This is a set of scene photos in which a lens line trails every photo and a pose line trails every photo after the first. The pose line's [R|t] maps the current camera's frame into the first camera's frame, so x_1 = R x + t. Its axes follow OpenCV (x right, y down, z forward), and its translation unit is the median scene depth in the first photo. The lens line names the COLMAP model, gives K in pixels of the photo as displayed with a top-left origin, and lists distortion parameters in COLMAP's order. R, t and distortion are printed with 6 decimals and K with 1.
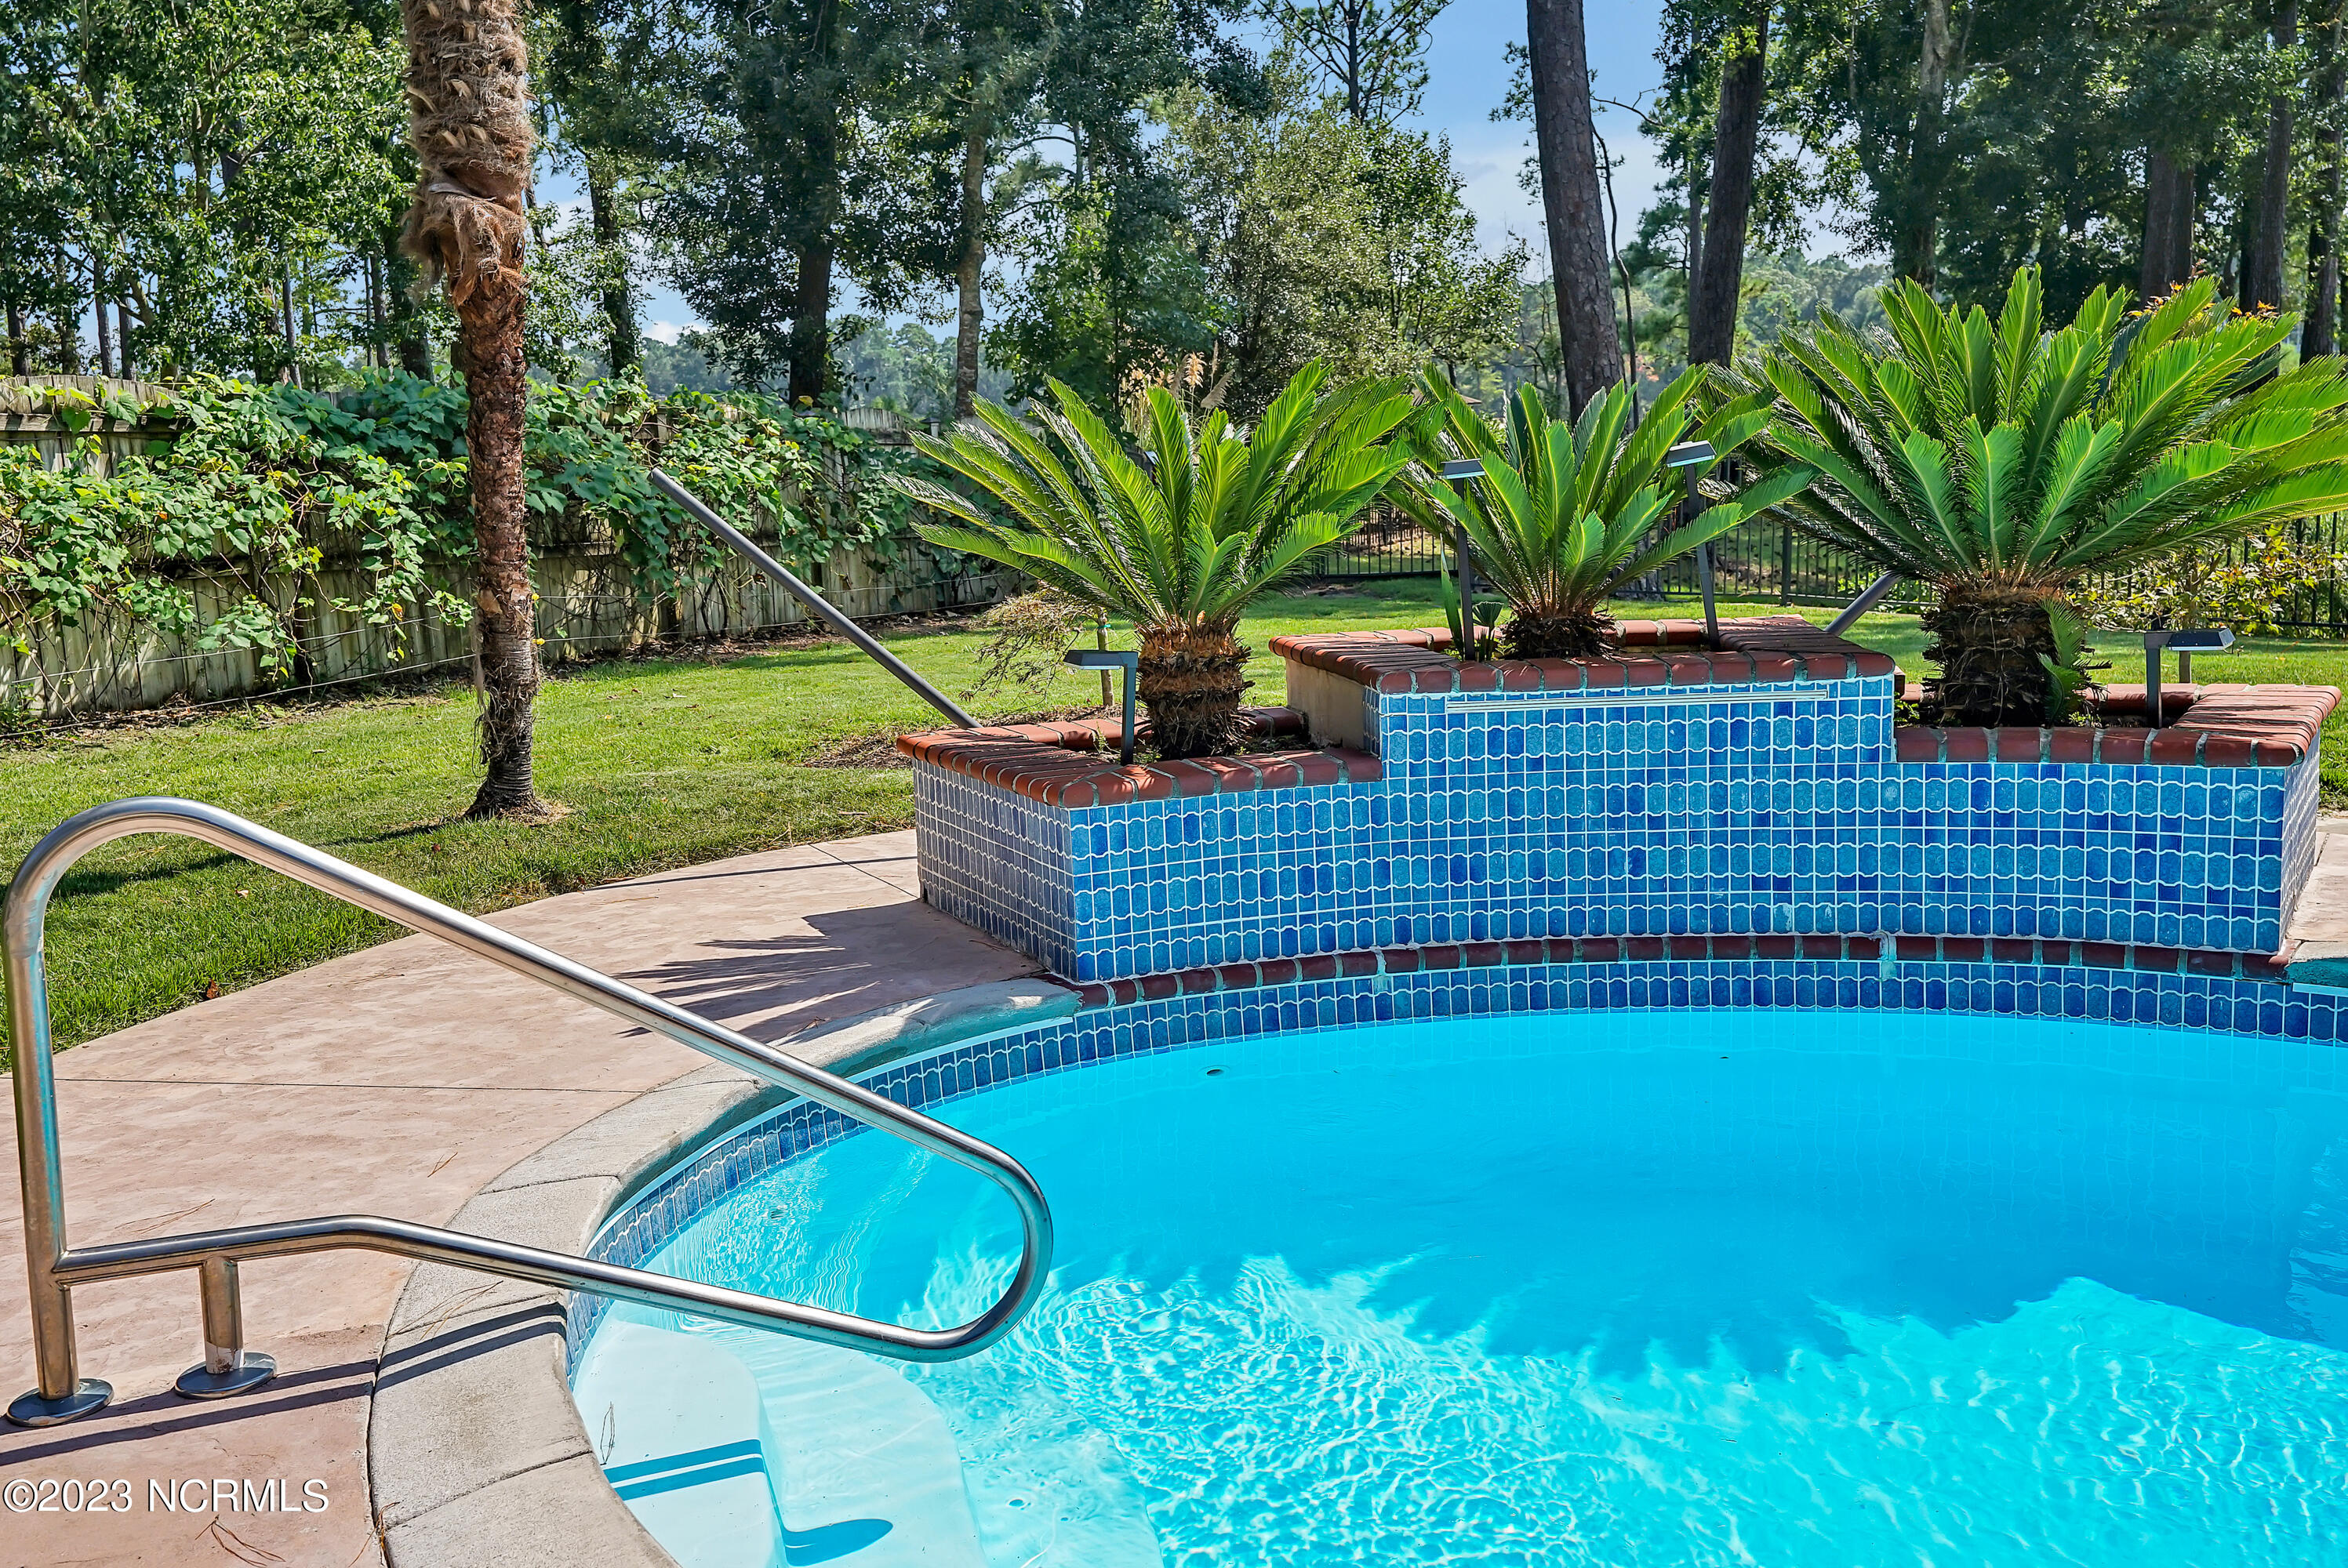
lens RADIAL K [[2191.1, 0, 1174.0], [0, 2191.1, 784.0], [0, 0, 1]] dist [0.155294, 0.000627]
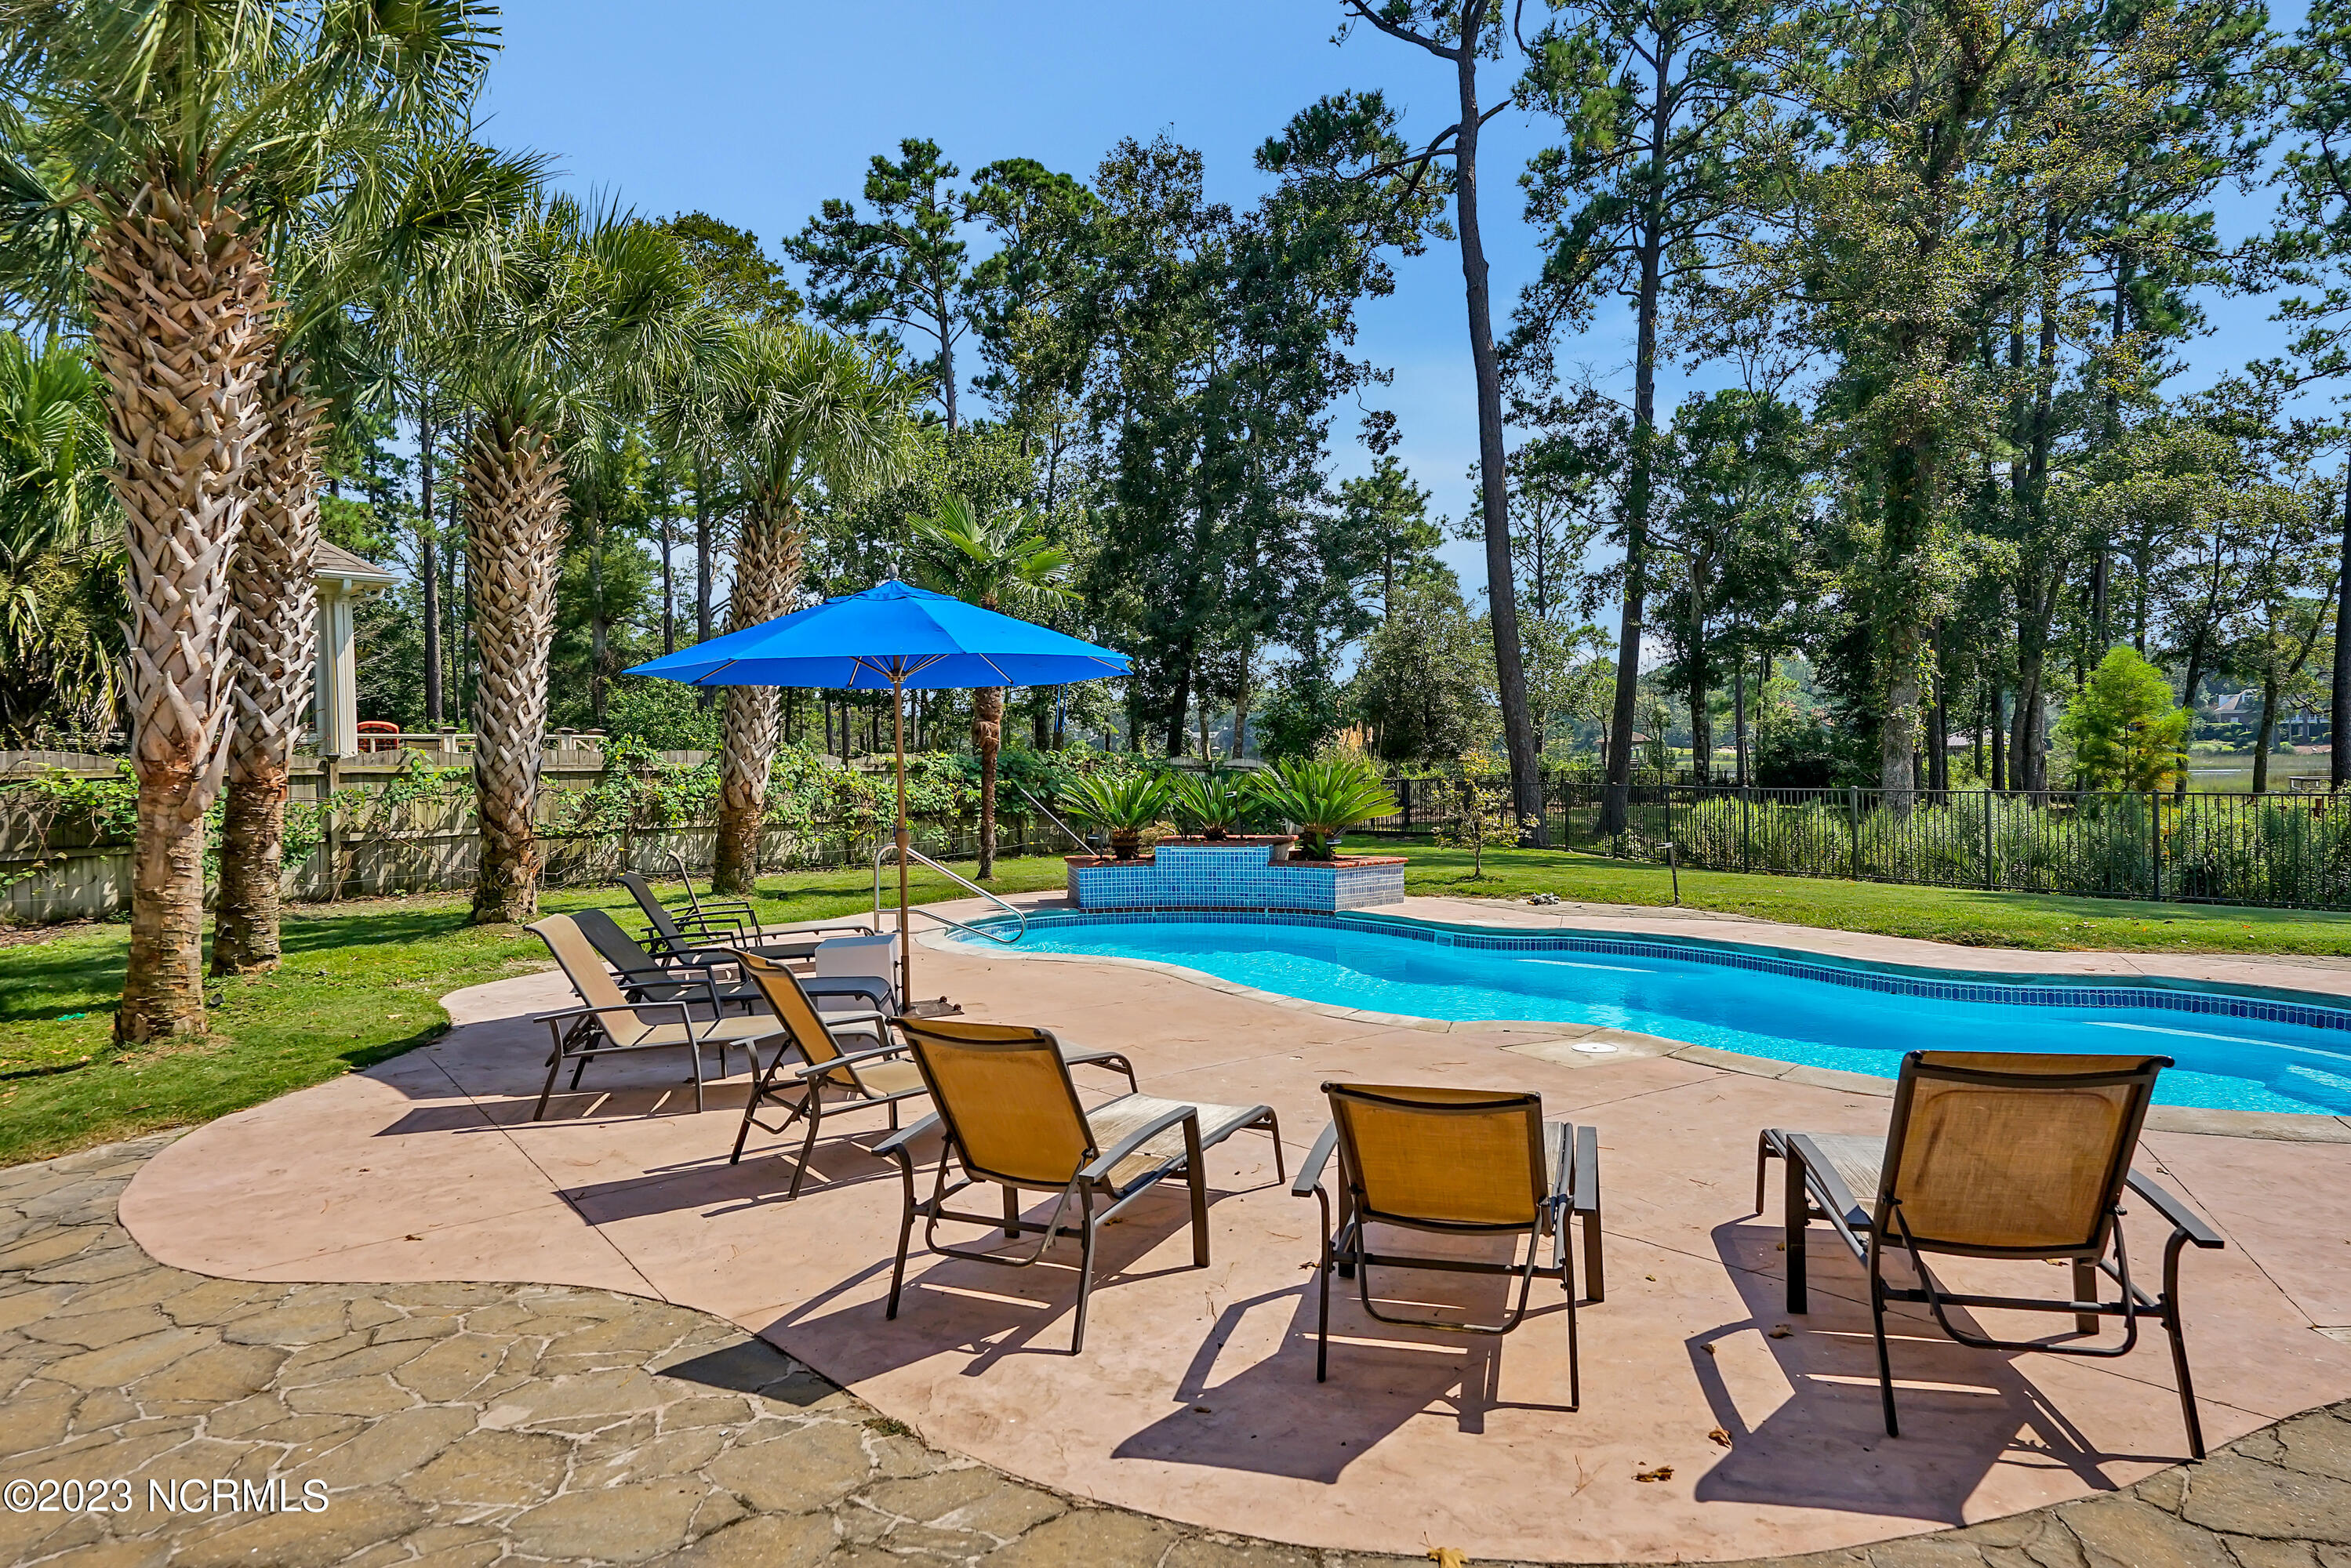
lens RADIAL K [[1443.3, 0, 1175.5], [0, 1443.3, 784.0], [0, 0, 1]] dist [0.073197, -0.047482]
pose [[0.966956, 0.023180, -0.253887, 0.376998], [-0.056303, 0.990685, -0.123986, 0.082722], [0.248648, 0.134184, 0.959254, -0.765676]]
